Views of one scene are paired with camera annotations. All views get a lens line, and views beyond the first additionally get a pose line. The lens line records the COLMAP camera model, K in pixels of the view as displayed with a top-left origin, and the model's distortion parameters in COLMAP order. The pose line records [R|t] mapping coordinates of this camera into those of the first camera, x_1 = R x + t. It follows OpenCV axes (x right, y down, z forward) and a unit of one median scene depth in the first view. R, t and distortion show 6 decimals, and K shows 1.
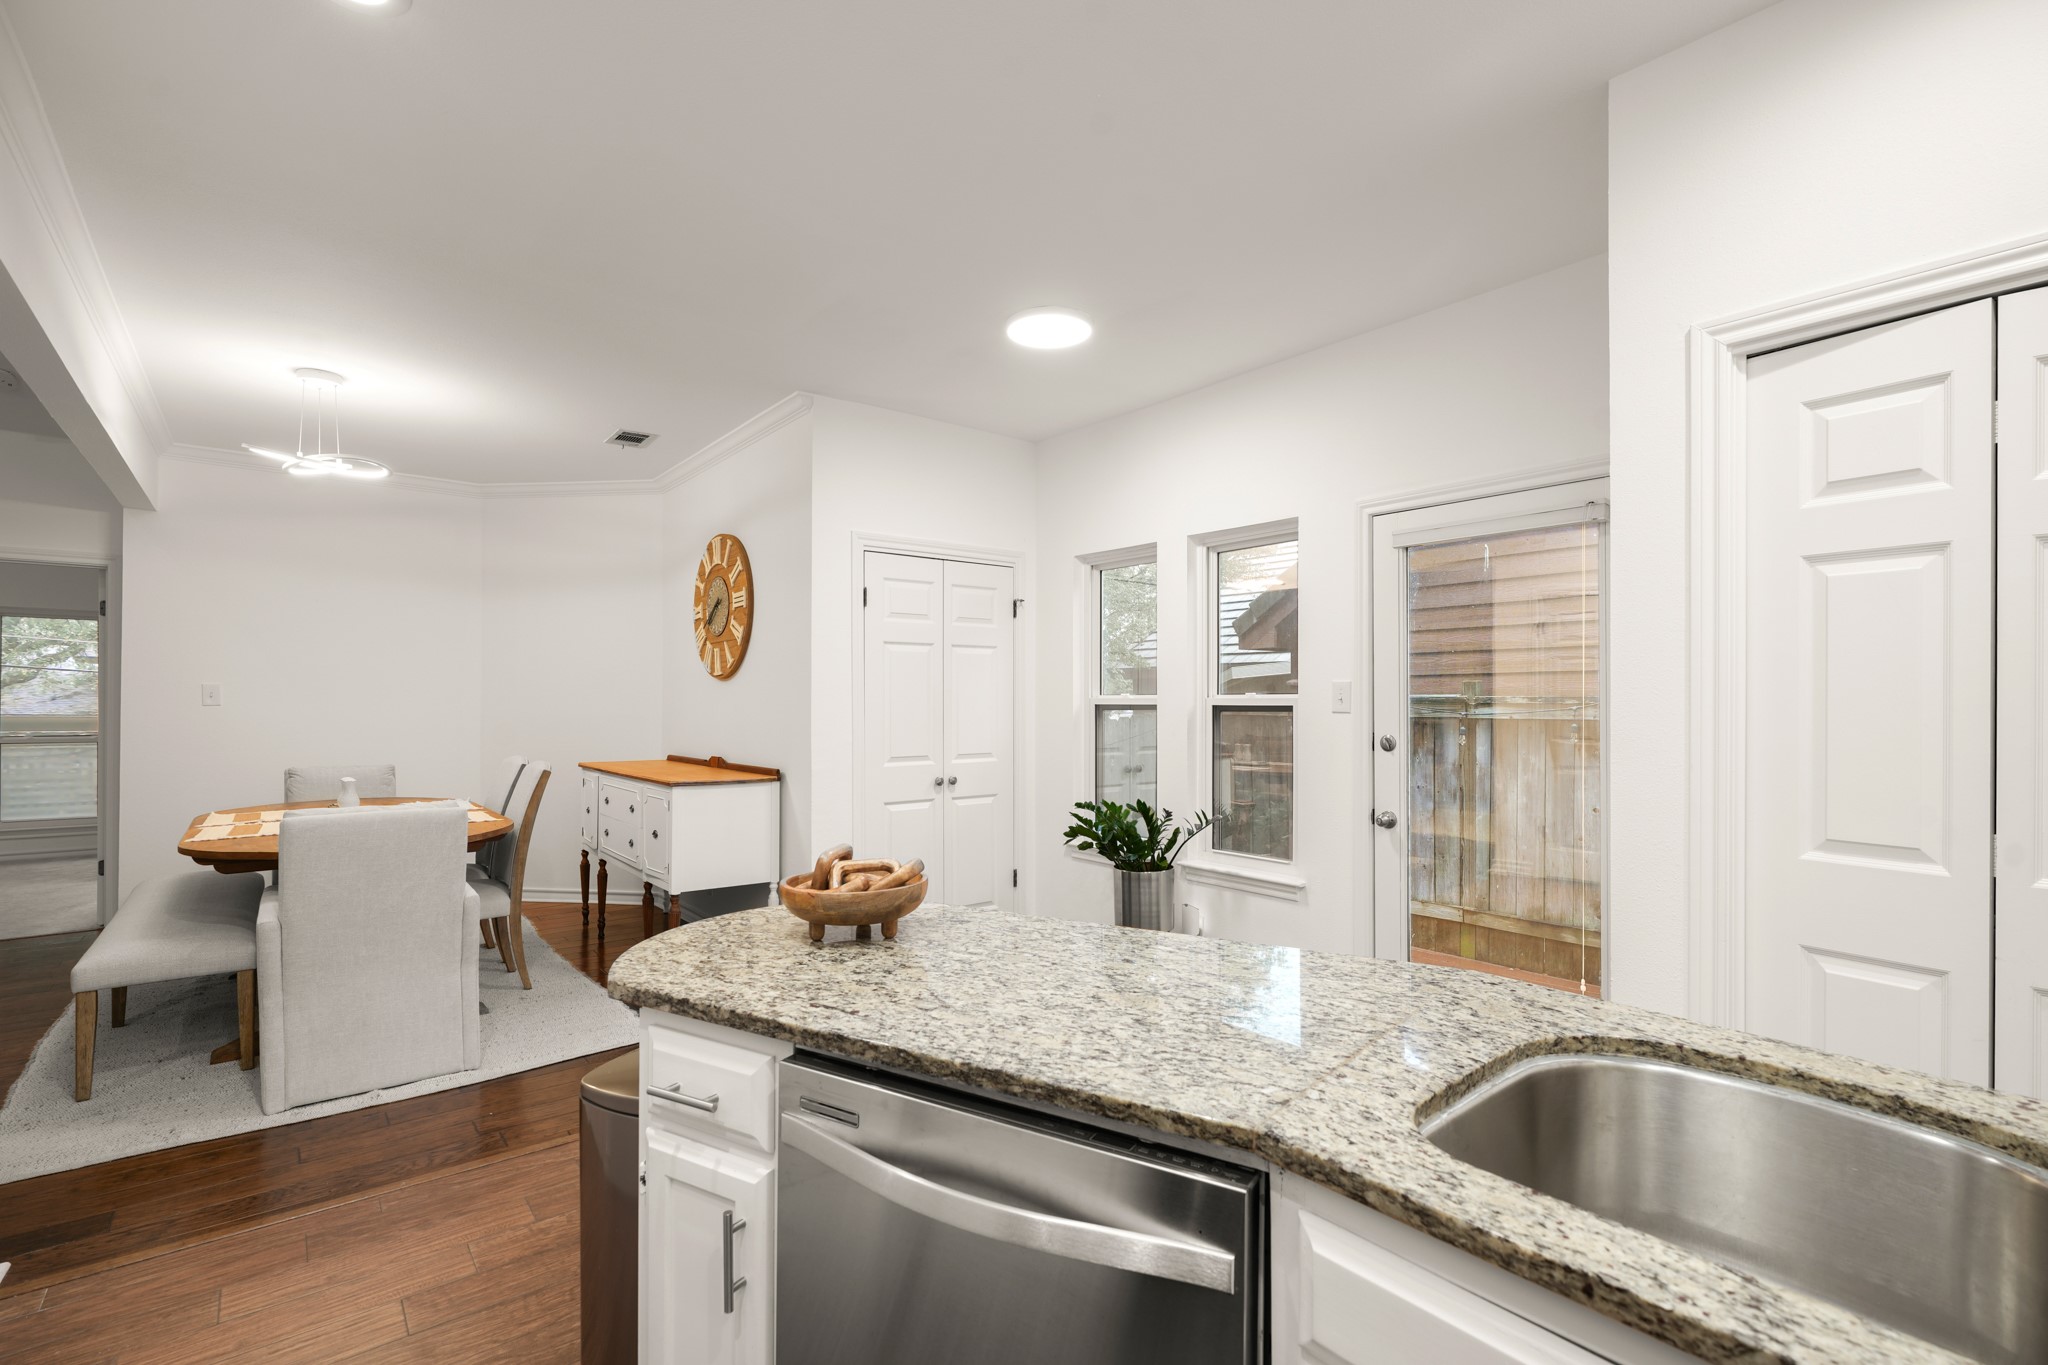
lens RADIAL K [[940.7, 0, 1025.4], [0, 940.7, 700.0], [0, 0, 1]] dist [-0.000467, 0.000190]
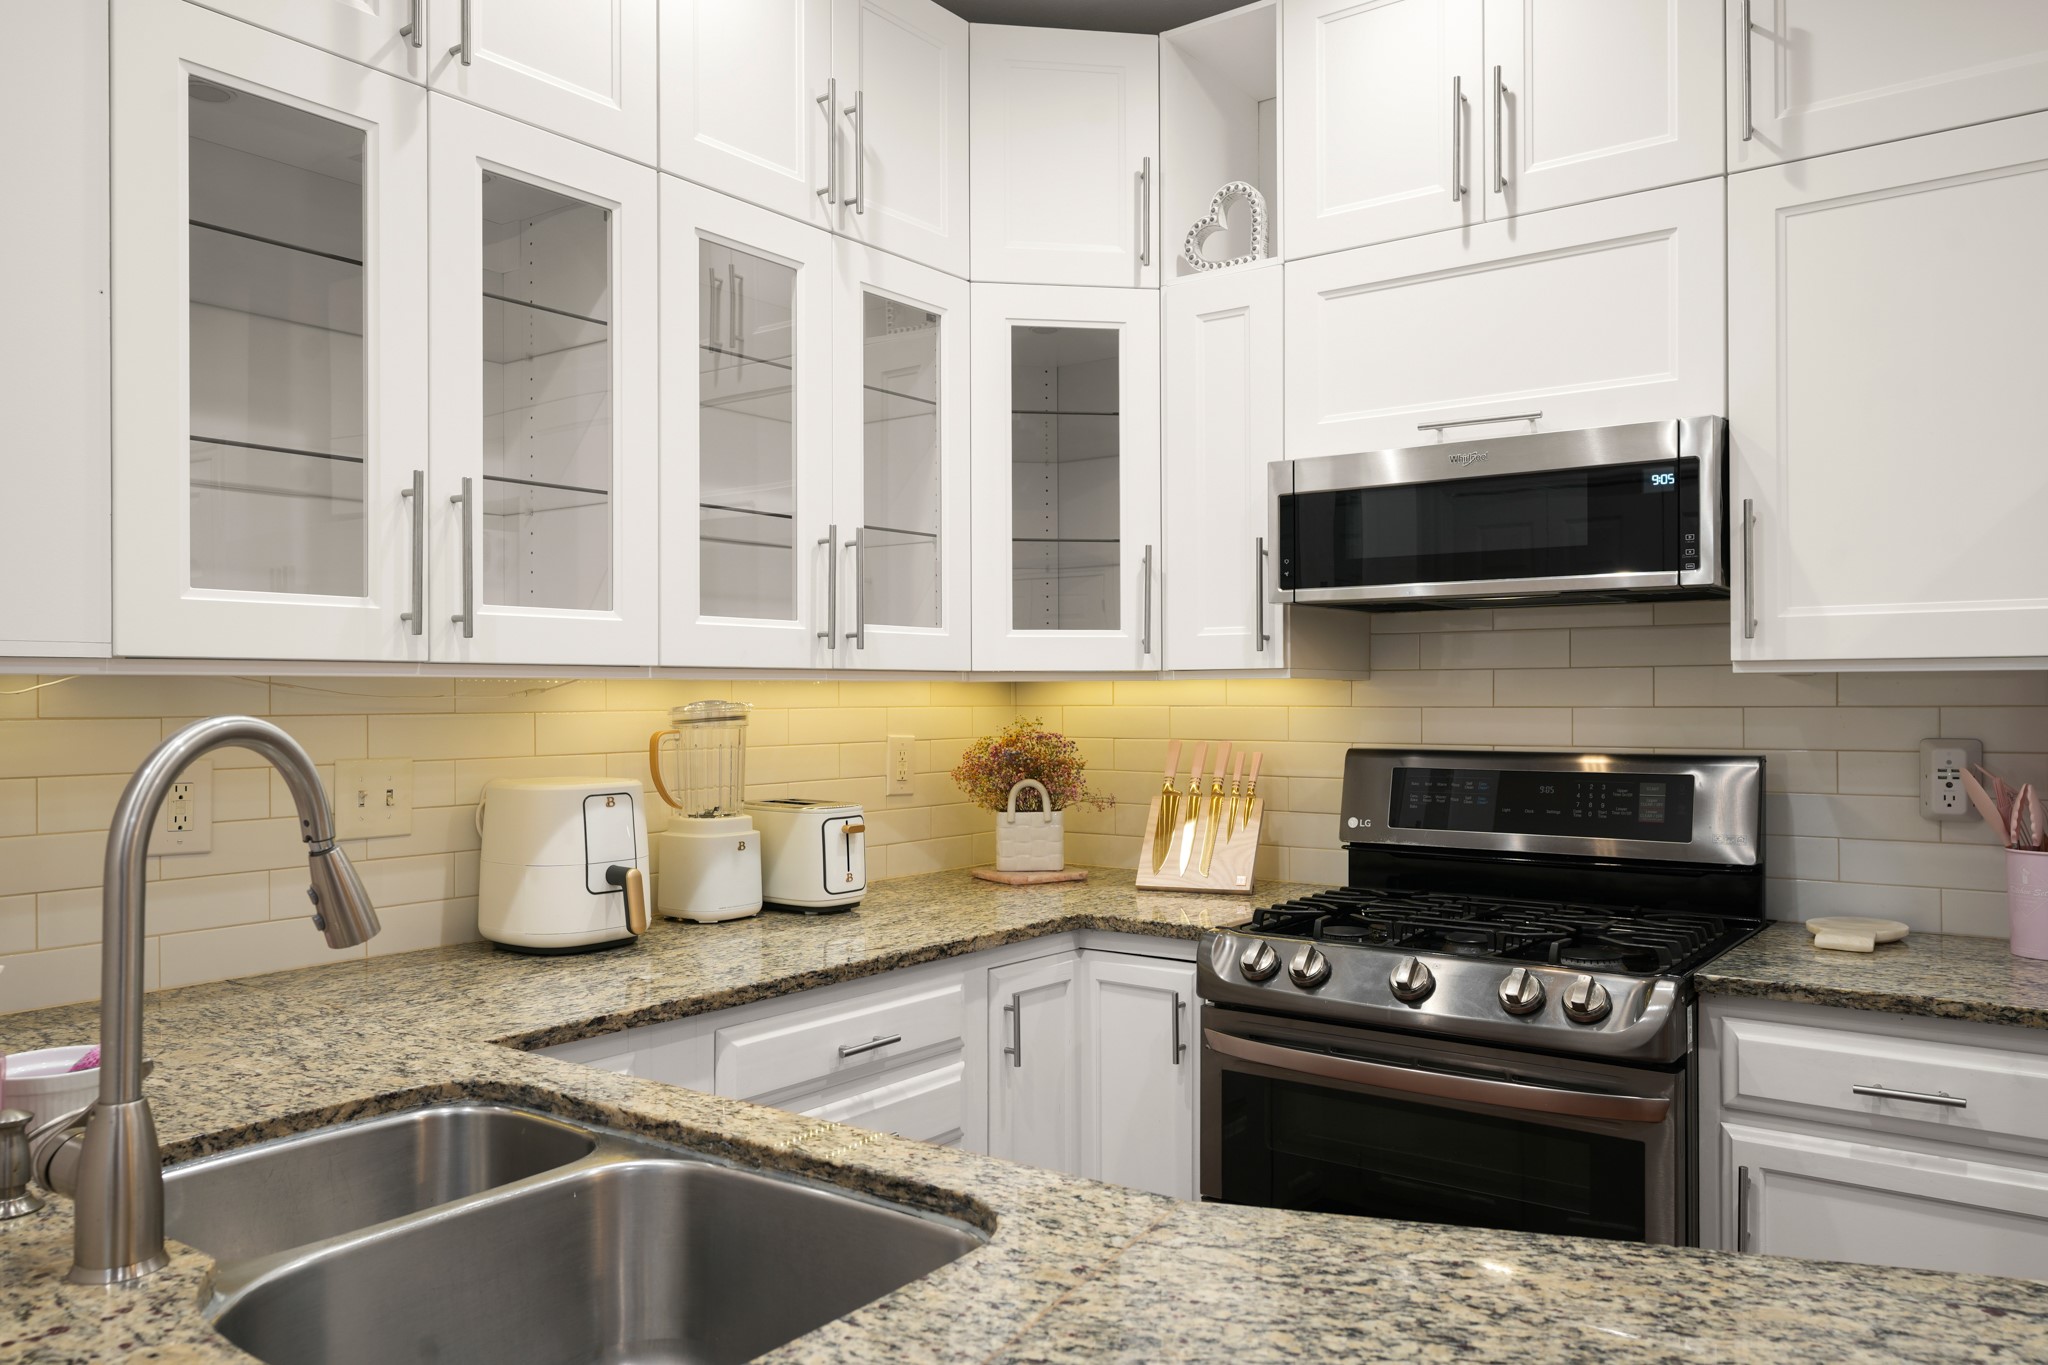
lens RADIAL K [[1481.7, 0, 1026.0], [0, 1481.7, 681.7], [0, 0, 1]] dist [-0.000967, -0.000234]
pose [[-0.971100, -0.001301, -0.238670, 0.603239], [0.002179, 0.999895, -0.014315, 0.006132], [0.238663, -0.014422, -0.970995, 1.949481]]
